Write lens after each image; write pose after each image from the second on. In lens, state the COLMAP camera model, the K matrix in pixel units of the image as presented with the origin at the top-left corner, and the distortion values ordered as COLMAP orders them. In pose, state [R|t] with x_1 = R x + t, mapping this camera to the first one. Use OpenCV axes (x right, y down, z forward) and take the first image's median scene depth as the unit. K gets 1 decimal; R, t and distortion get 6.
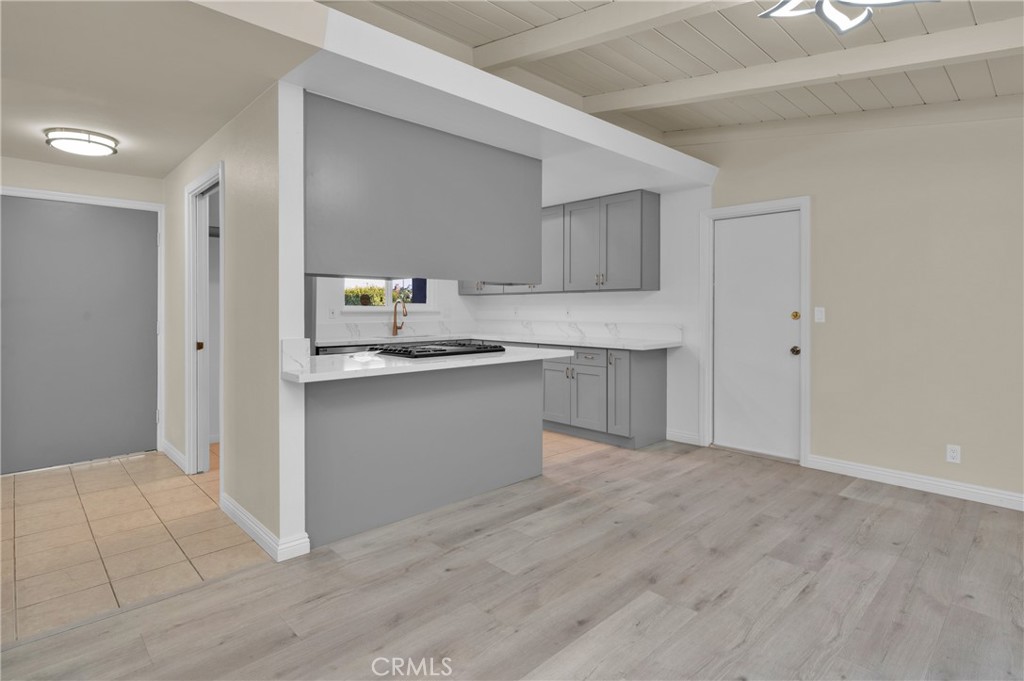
lens RADIAL K [[505.6, 0, 513.8], [0, 505.6, 312.3], [0, 0, 1]] dist [-0.001835, -0.000602]
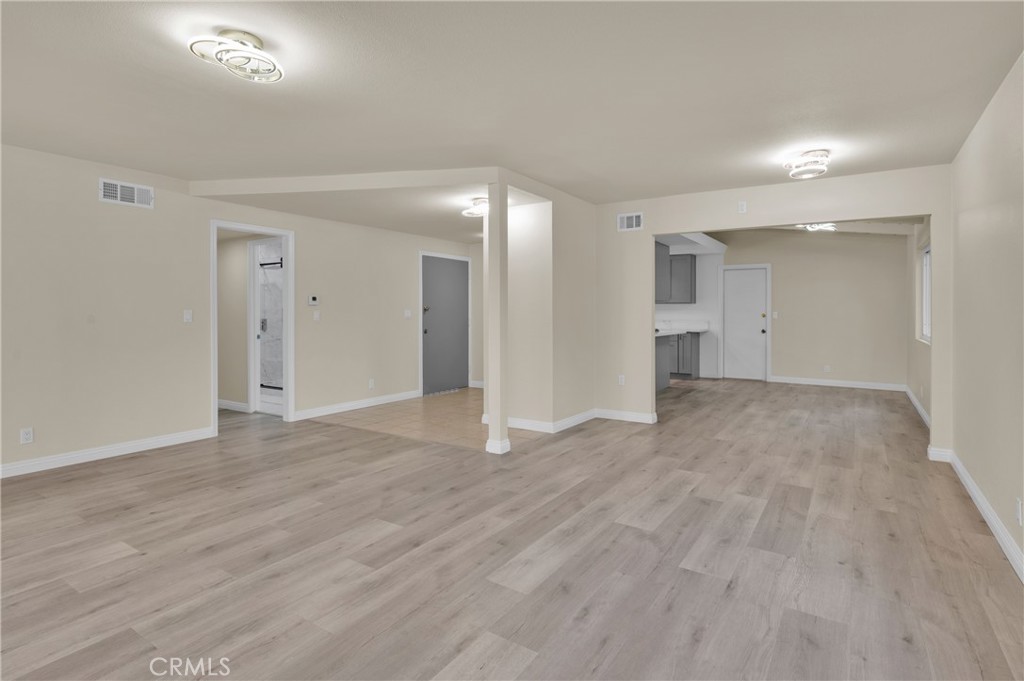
lens RADIAL K [[505.6, 0, 513.8], [0, 505.6, 312.3], [0, 0, 1]] dist [-0.001835, -0.000602]
pose [[0.978818, 0.001016, 0.204730, -0.844291], [0.000590, 0.999970, -0.007782, 0.007345], [-0.204732, 0.007738, 0.978787, -0.828150]]
